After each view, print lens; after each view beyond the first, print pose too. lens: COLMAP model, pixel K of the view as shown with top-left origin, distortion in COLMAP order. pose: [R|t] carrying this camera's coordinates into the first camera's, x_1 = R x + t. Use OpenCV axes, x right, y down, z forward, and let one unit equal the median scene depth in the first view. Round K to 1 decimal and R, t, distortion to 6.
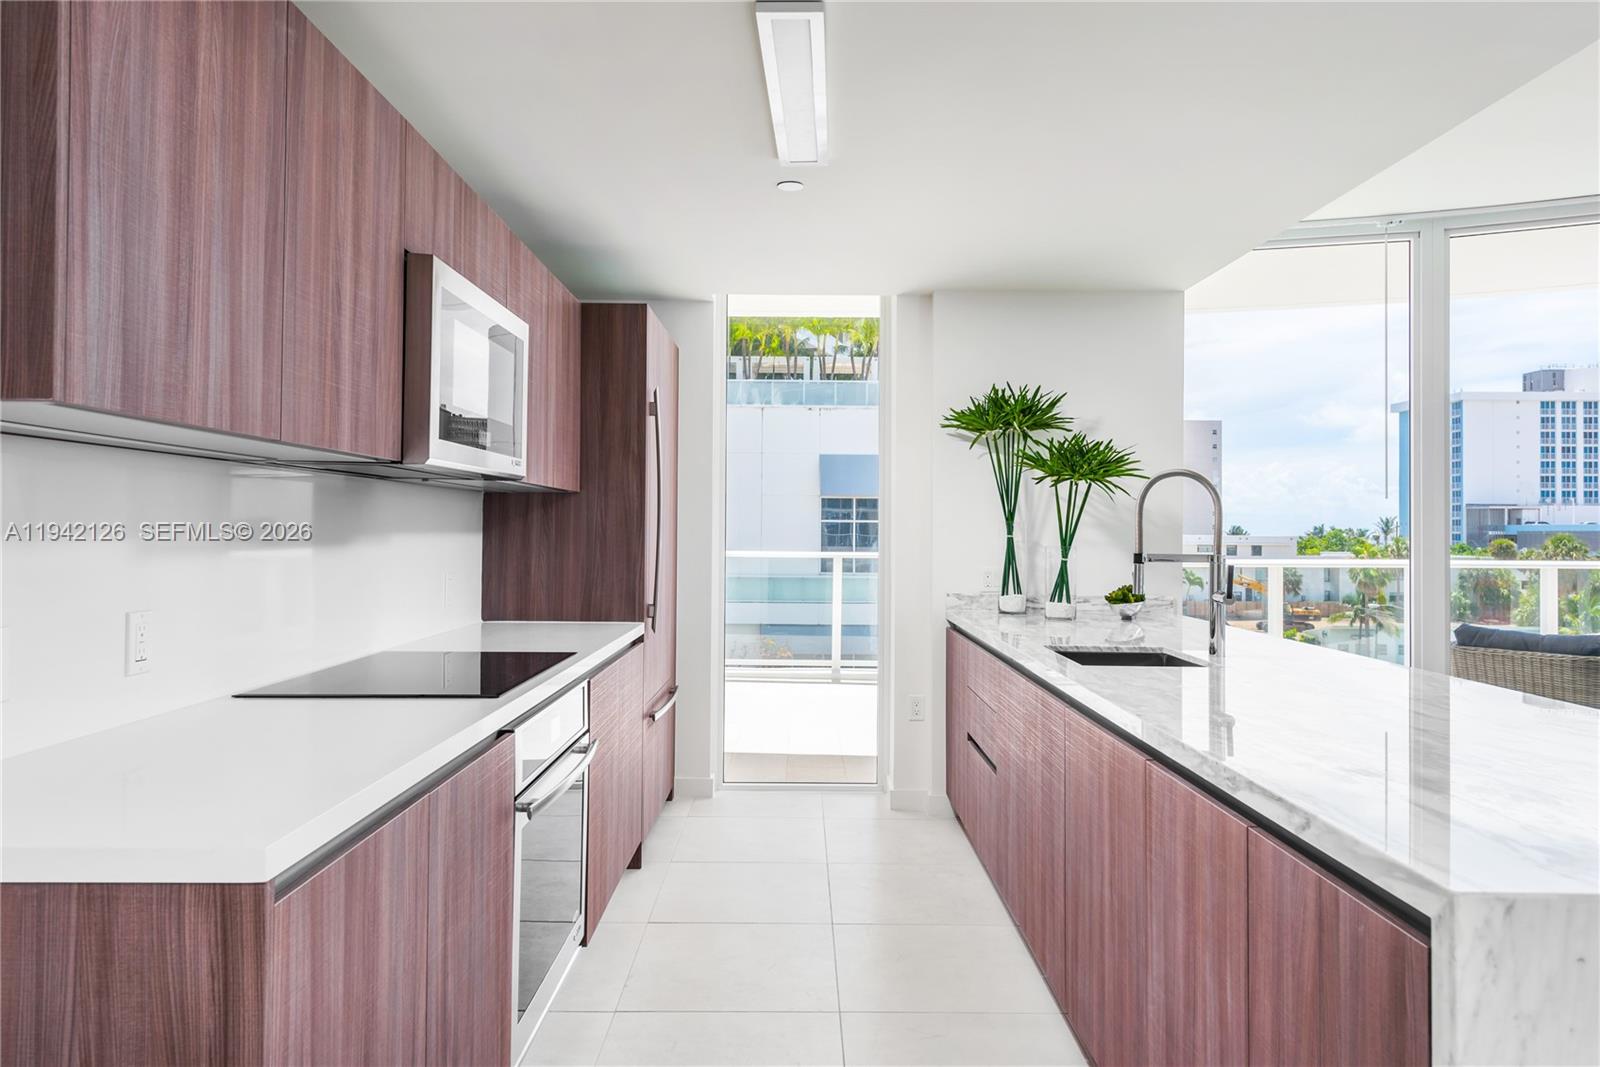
lens RADIAL K [[1010.5, 0, 822.4], [0, 1010.5, 552.8], [0, 0, 1]] dist [0.004178, 0.000277]
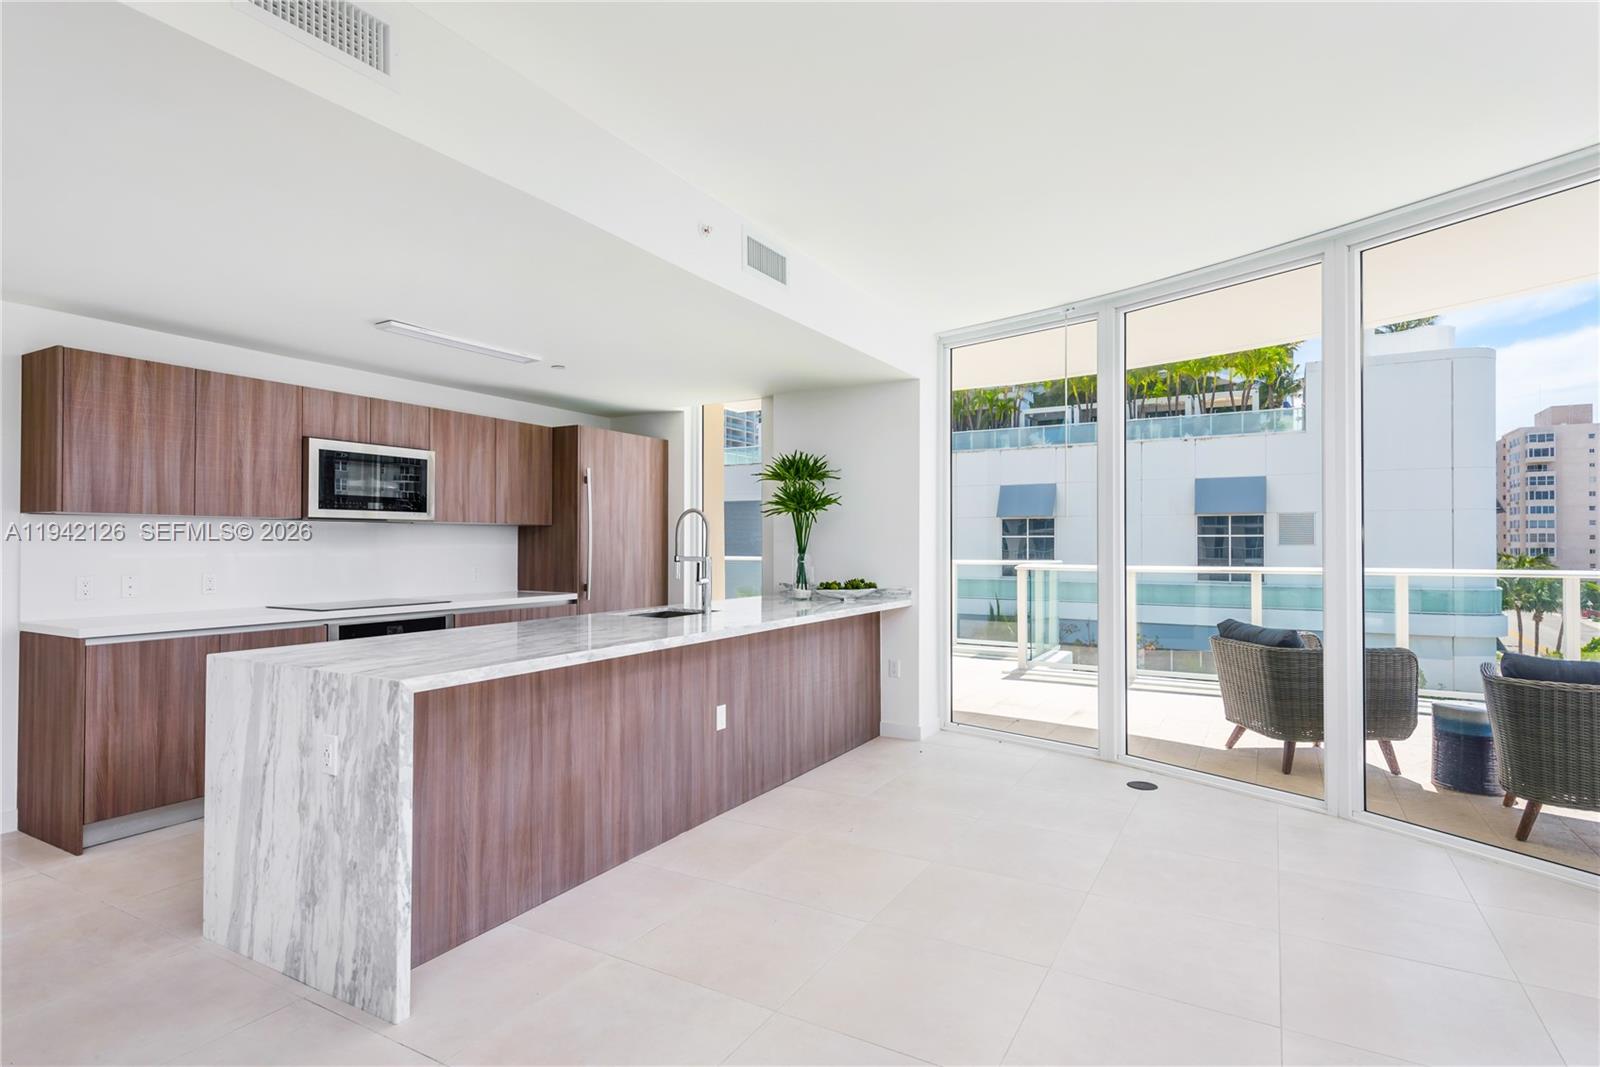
lens RADIAL K [[786.1, 0, 803.8], [0, 786.1, 536.0], [0, 0, 1]] dist [0.016168, -0.001138]
pose [[0.876623, -0.010958, -0.481053, 0.254813], [-0.005468, 0.999449, -0.032732, 0.002397], [0.481147, 0.031324, 0.876080, -0.022413]]
